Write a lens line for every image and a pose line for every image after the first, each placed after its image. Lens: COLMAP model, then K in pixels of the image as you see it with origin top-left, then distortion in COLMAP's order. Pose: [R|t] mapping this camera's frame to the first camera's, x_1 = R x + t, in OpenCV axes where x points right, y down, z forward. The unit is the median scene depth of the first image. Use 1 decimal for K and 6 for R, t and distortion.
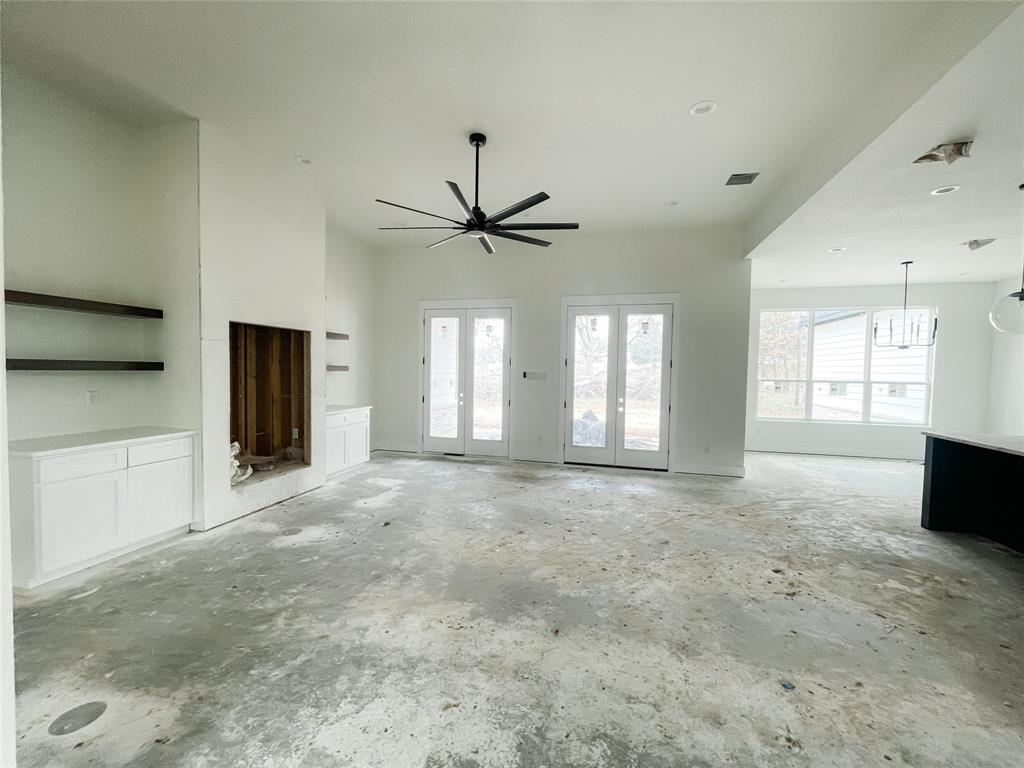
lens RADIAL K [[418.1, 0, 510.9], [0, 418.1, 377.6], [0, 0, 1]] dist [0.001283, -0.000191]
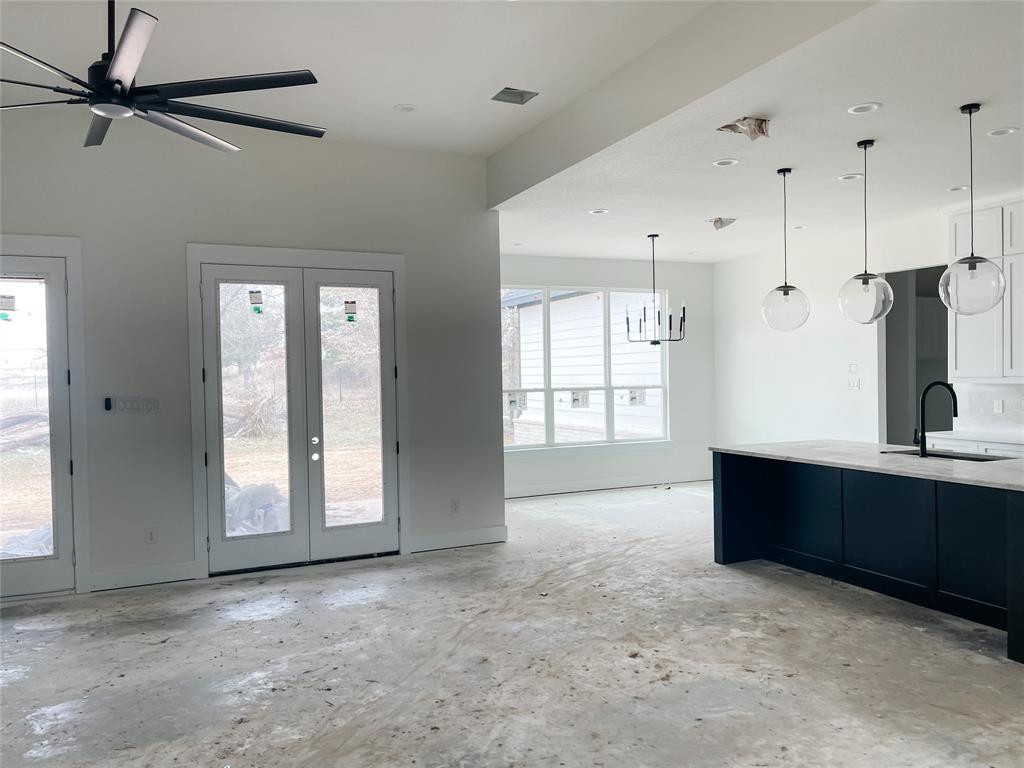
lens RADIAL K [[783.1, 0, 525.9], [0, 783.1, 375.6], [0, 0, 1]] dist [0.047489, -0.030954]
pose [[0.768693, -0.032971, 0.638768, -0.270510], [0.045901, 0.998939, -0.003676, -0.022084], [-0.637969, 0.032145, 0.769391, 0.030081]]
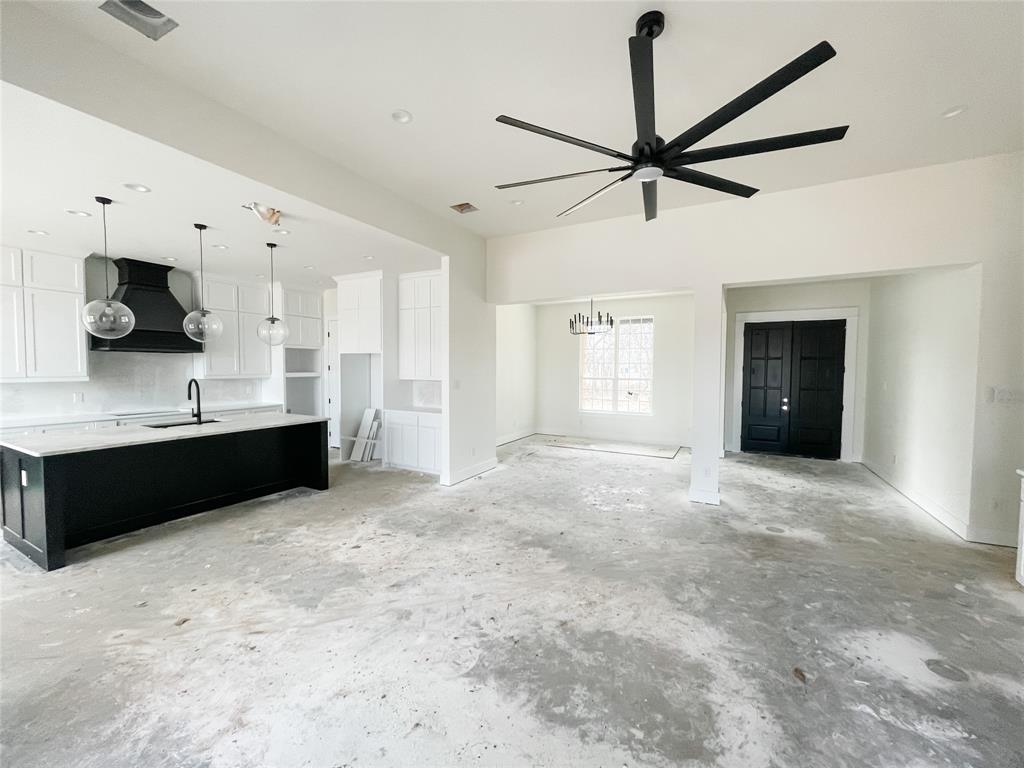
lens RADIAL K [[418.1, 0, 511.4], [0, 418.1, 388.0], [0, 0, 1]] dist [0.001283, -0.000191]
pose [[-0.972963, -0.035003, 0.228291, -0.032434], [-0.018608, 0.997116, 0.073578, -0.059353], [-0.230208, 0.067340, -0.970809, 1.456804]]
